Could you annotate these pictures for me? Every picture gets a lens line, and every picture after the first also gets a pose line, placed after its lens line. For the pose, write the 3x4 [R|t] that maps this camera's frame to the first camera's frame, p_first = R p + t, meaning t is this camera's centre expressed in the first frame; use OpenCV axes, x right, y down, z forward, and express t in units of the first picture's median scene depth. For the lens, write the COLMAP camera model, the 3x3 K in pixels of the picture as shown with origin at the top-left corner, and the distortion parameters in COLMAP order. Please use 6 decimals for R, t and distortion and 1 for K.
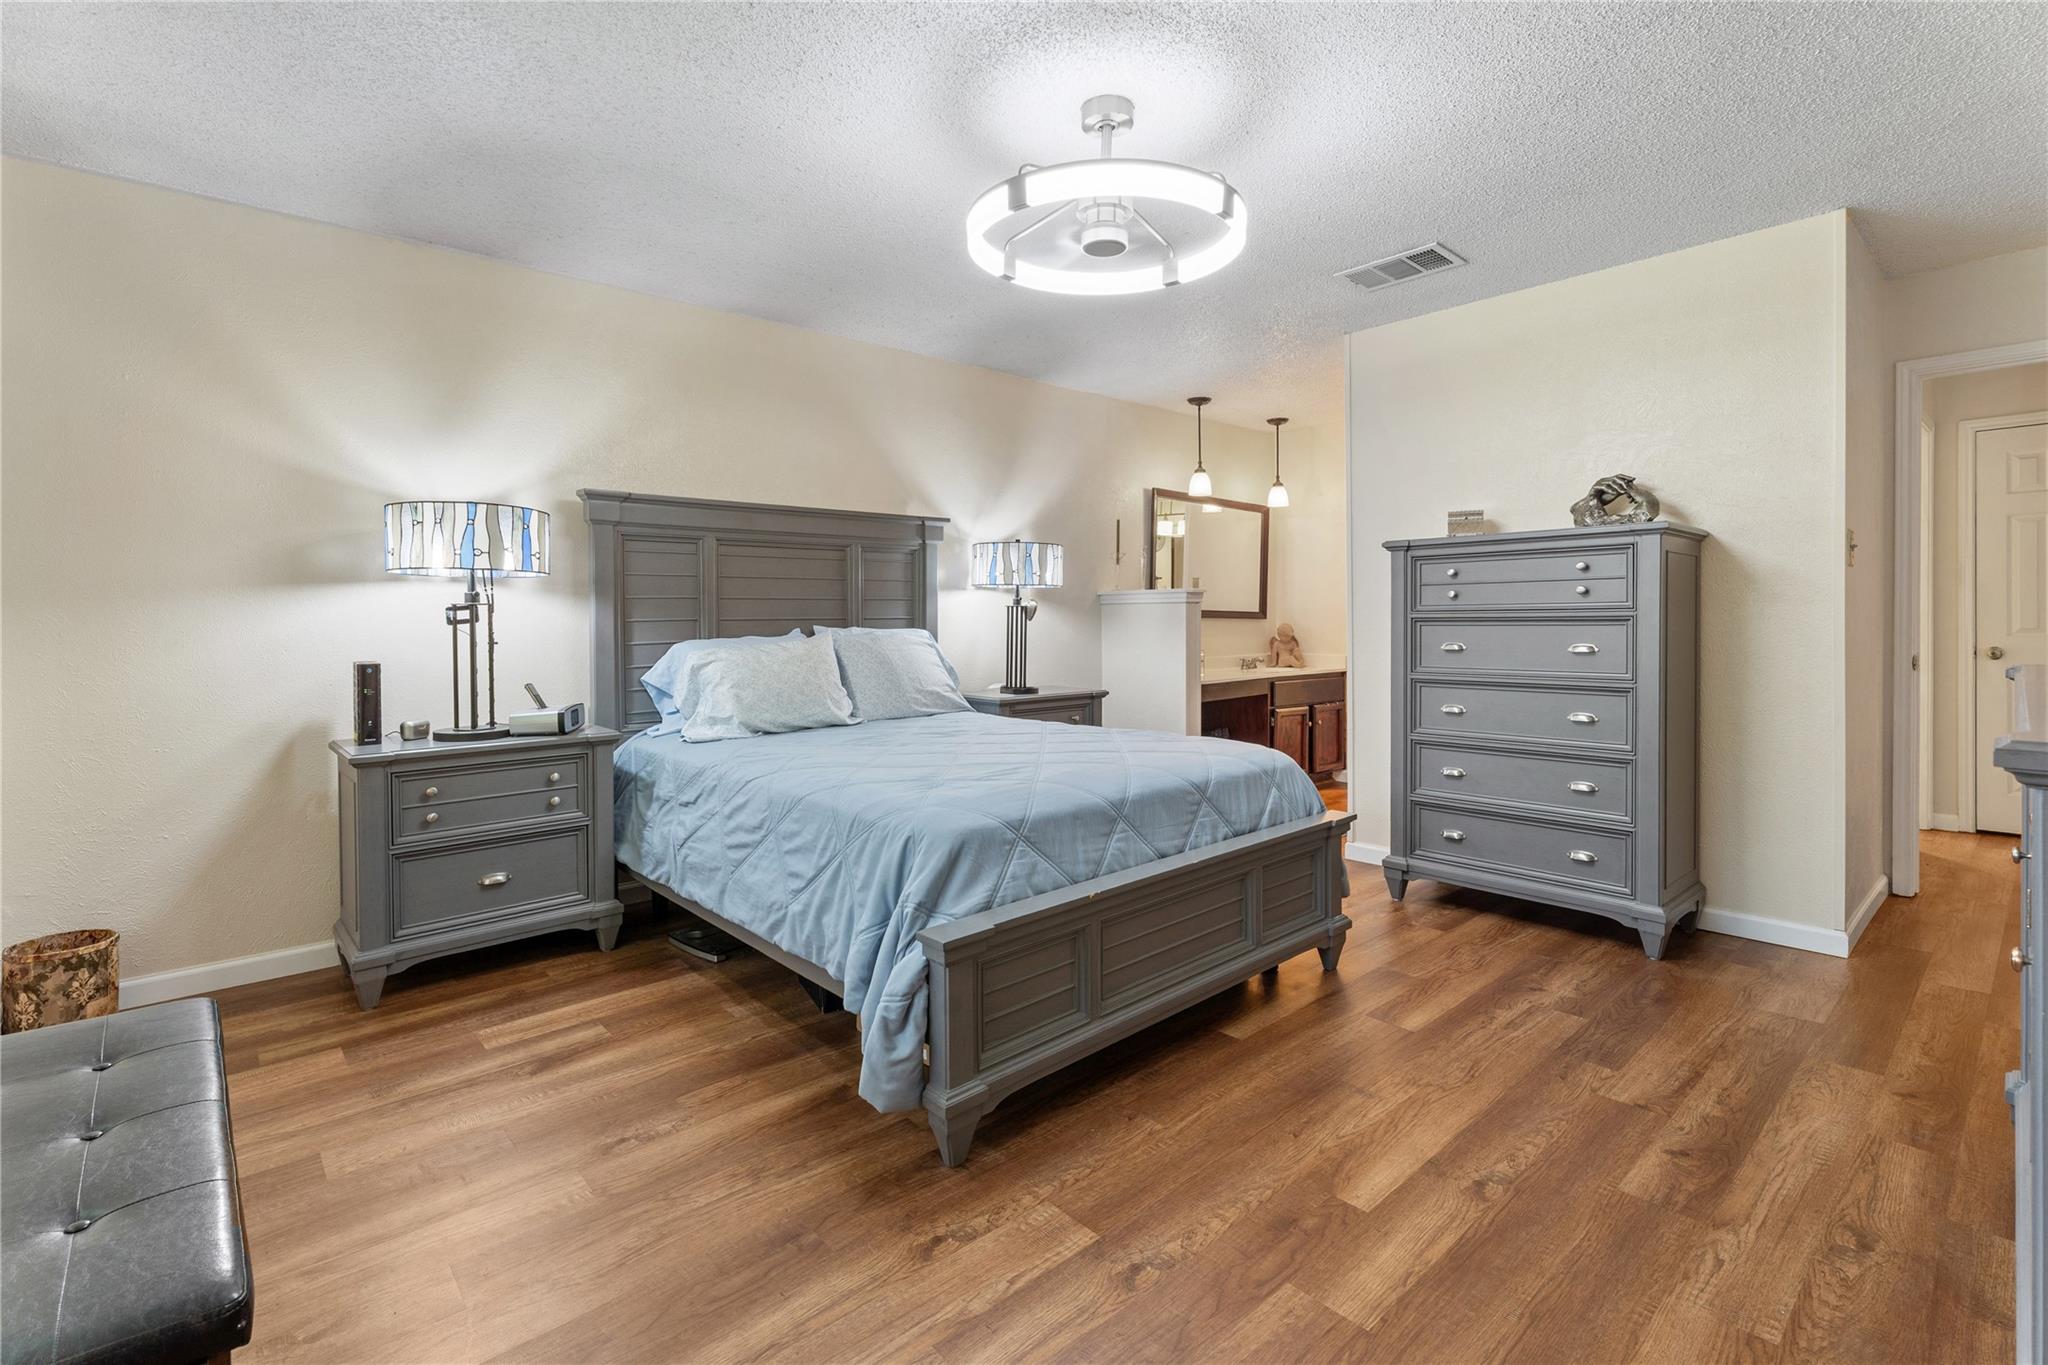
lens RADIAL K [[947.8, 0, 988.9], [0, 947.8, 631.2], [0, 0, 1]] dist [0.003393, 0.000405]
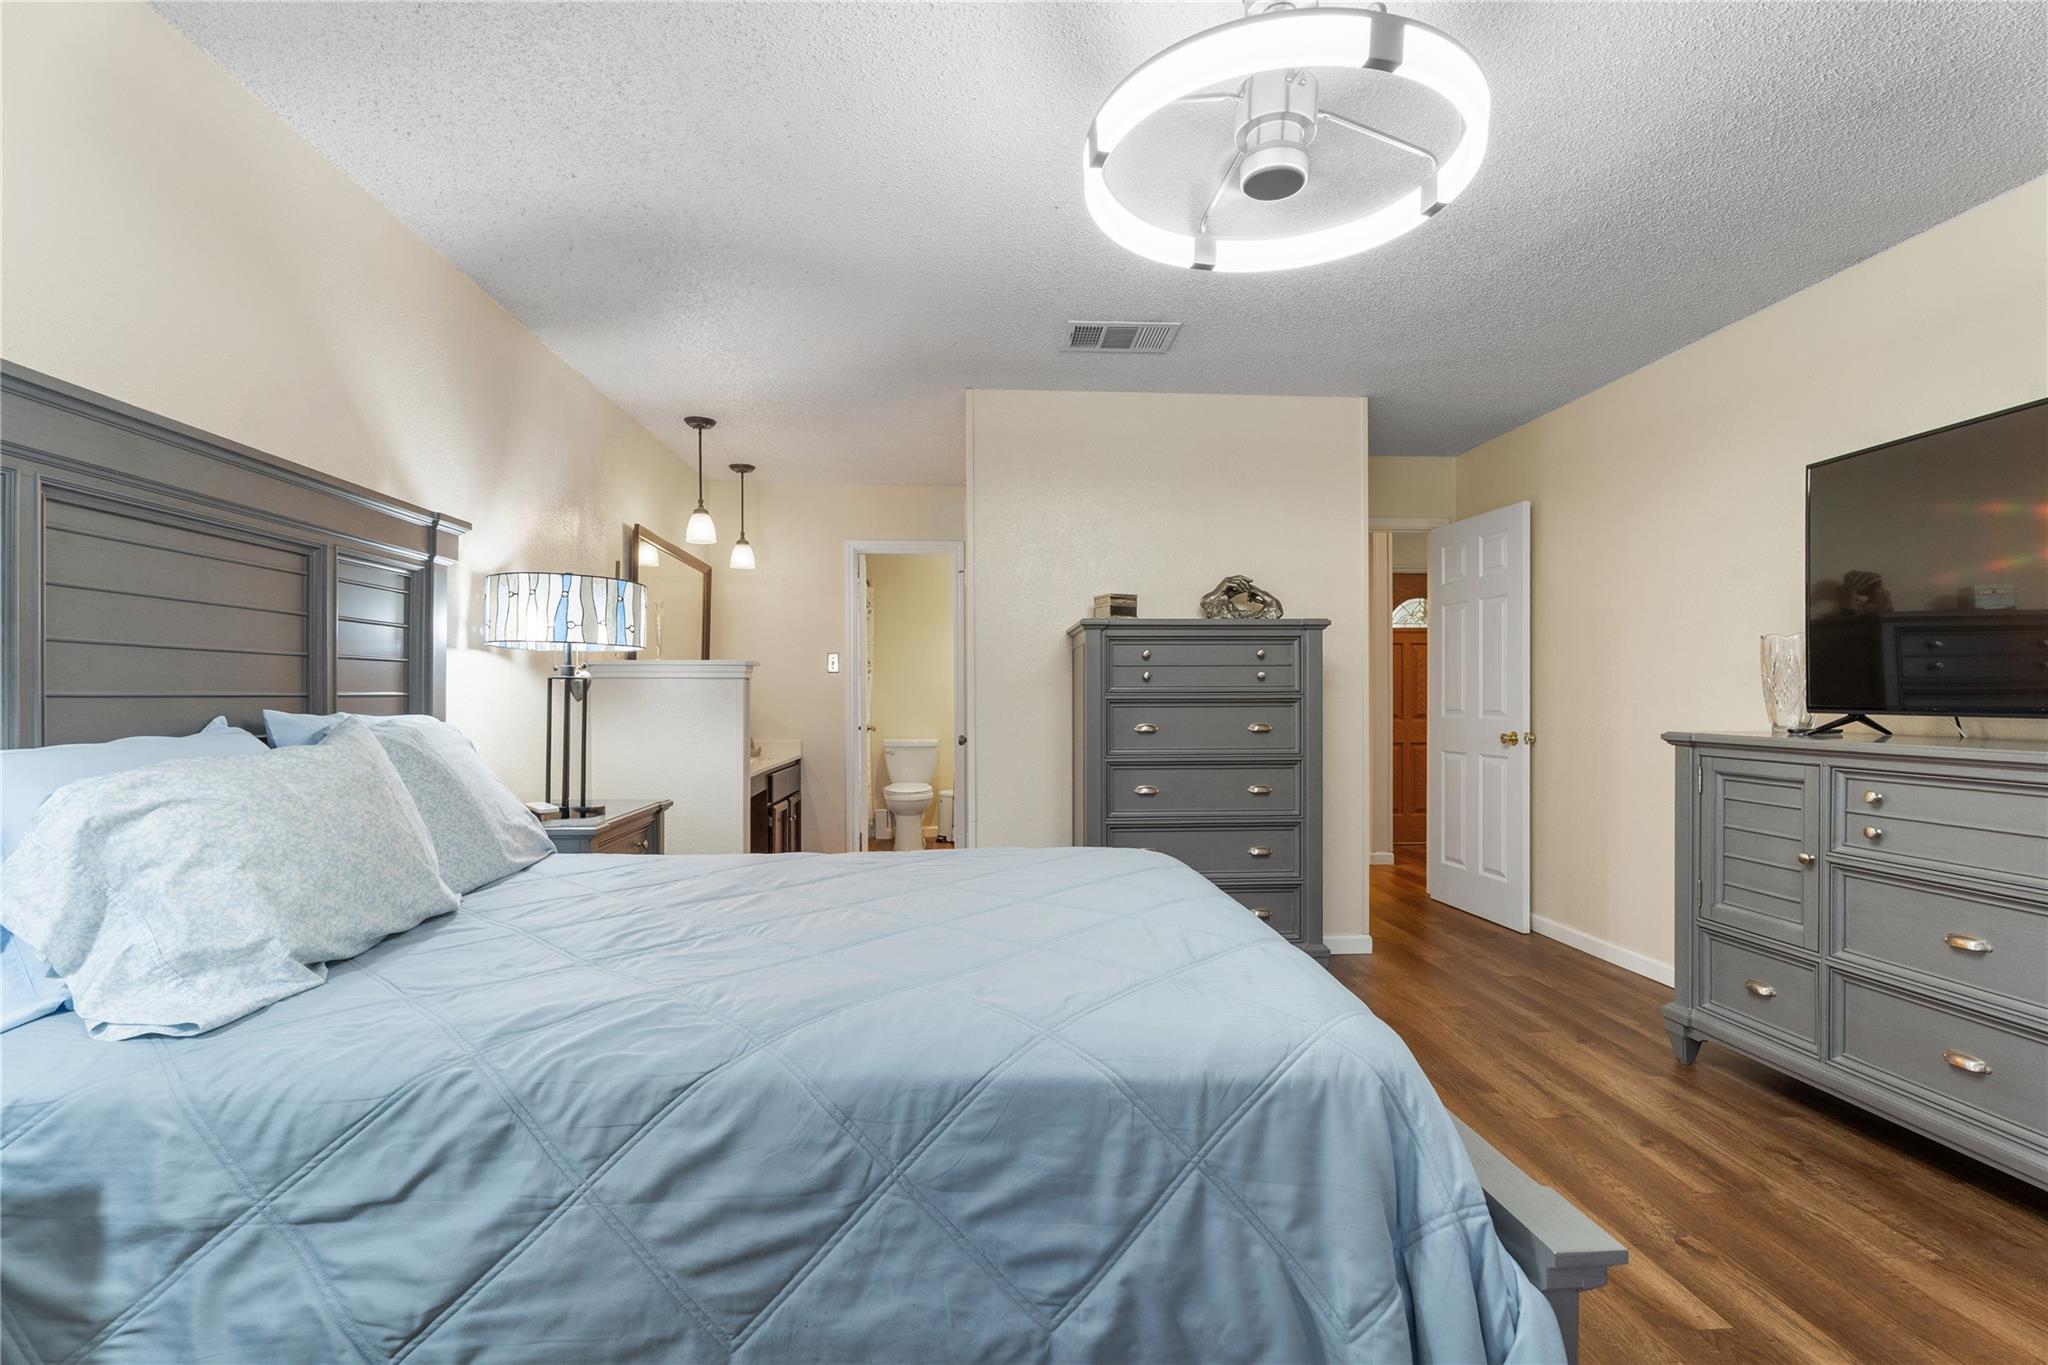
lens RADIAL K [[947.4, 0, 1024.1], [0, 947.4, 697.9], [0, 0, 1]] dist [0.003028, 0.000059]
pose [[0.595224, 0.005636, 0.803540, -0.464362], [0.008735, 0.999871, -0.013484, -0.003502], [-0.803512, 0.015045, 0.595098, 0.592345]]
